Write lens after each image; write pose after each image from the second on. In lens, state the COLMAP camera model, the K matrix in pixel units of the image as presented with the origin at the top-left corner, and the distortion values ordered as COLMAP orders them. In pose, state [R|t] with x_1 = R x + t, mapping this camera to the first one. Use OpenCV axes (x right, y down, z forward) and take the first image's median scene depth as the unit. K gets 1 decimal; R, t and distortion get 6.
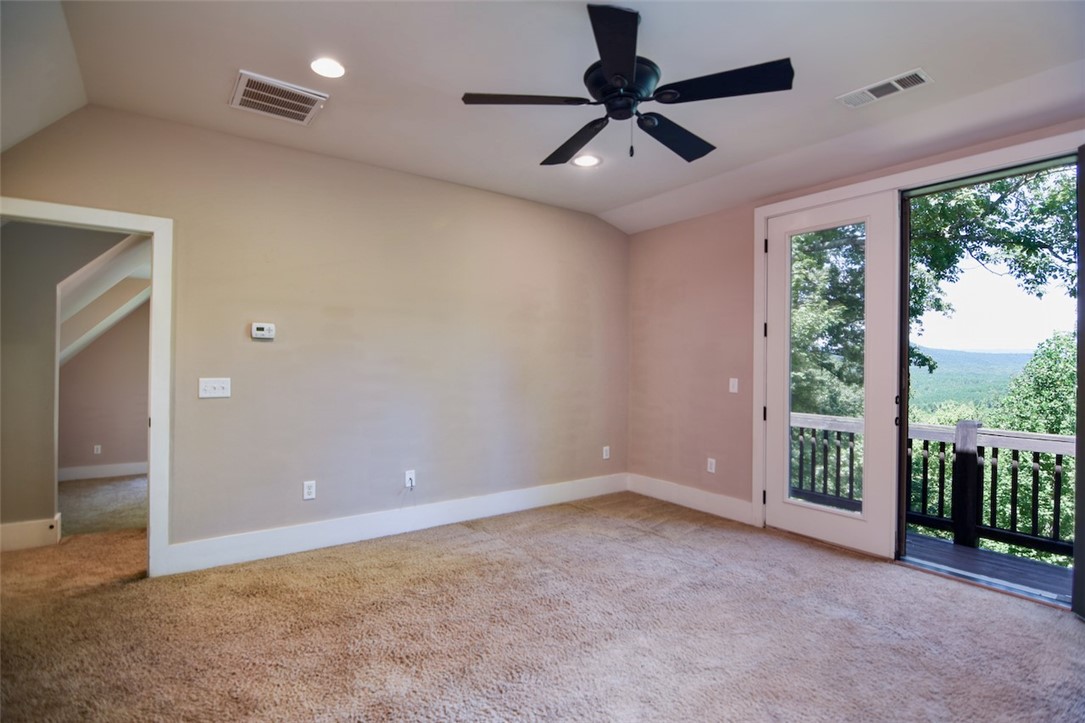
lens RADIAL K [[530.3, 0, 554.7], [0, 530.3, 361.4], [0, 0, 1]] dist [-0.005605, -0.001275]
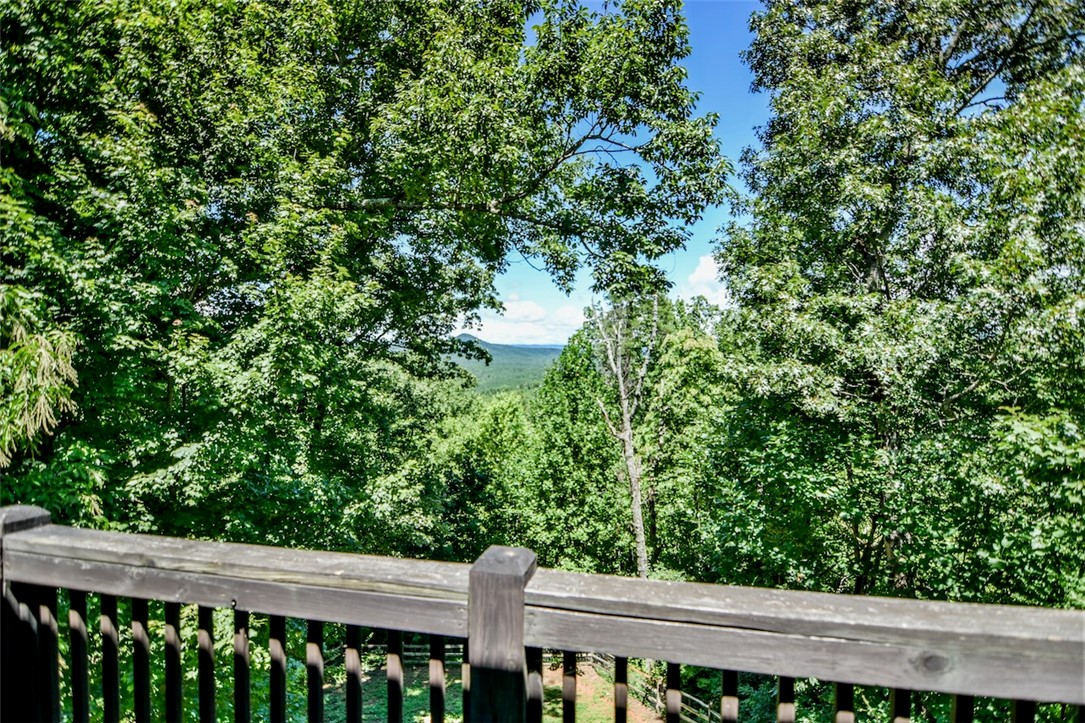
lens RADIAL K [[534.8, 0, 542.5], [0, 534.8, 361.5], [0, 0, 1]] dist [-0.002993, -0.000272]
pose [[0.755452, -0.013341, 0.655069, 0.590258], [0.005218, 0.999883, 0.014346, -0.007125], [-0.655184, -0.007420, 0.755433, 0.738810]]
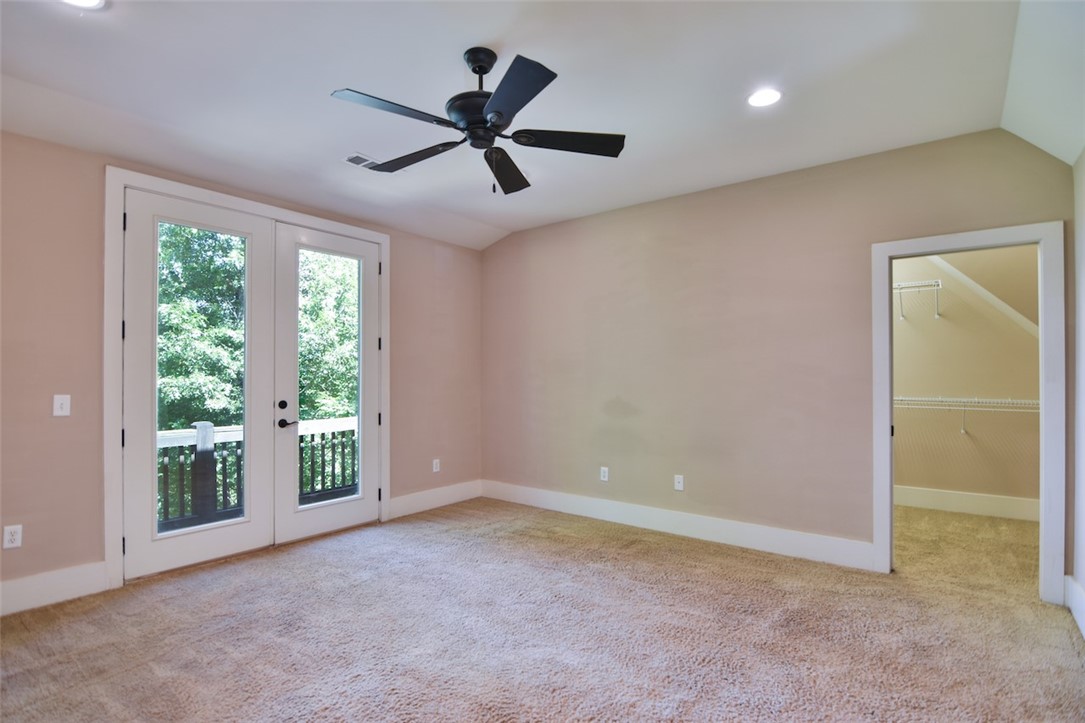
lens RADIAL K [[528.6, 0, 547.3], [0, 528.6, 365.7], [0, 0, 1]] dist [-0.004873, -0.010537]
pose [[-0.255056, 0.005685, 0.966910, -0.478013], [0.000424, 0.999983, -0.005767, -0.001529], [-0.966926, -0.001061, -0.255054, 0.572488]]
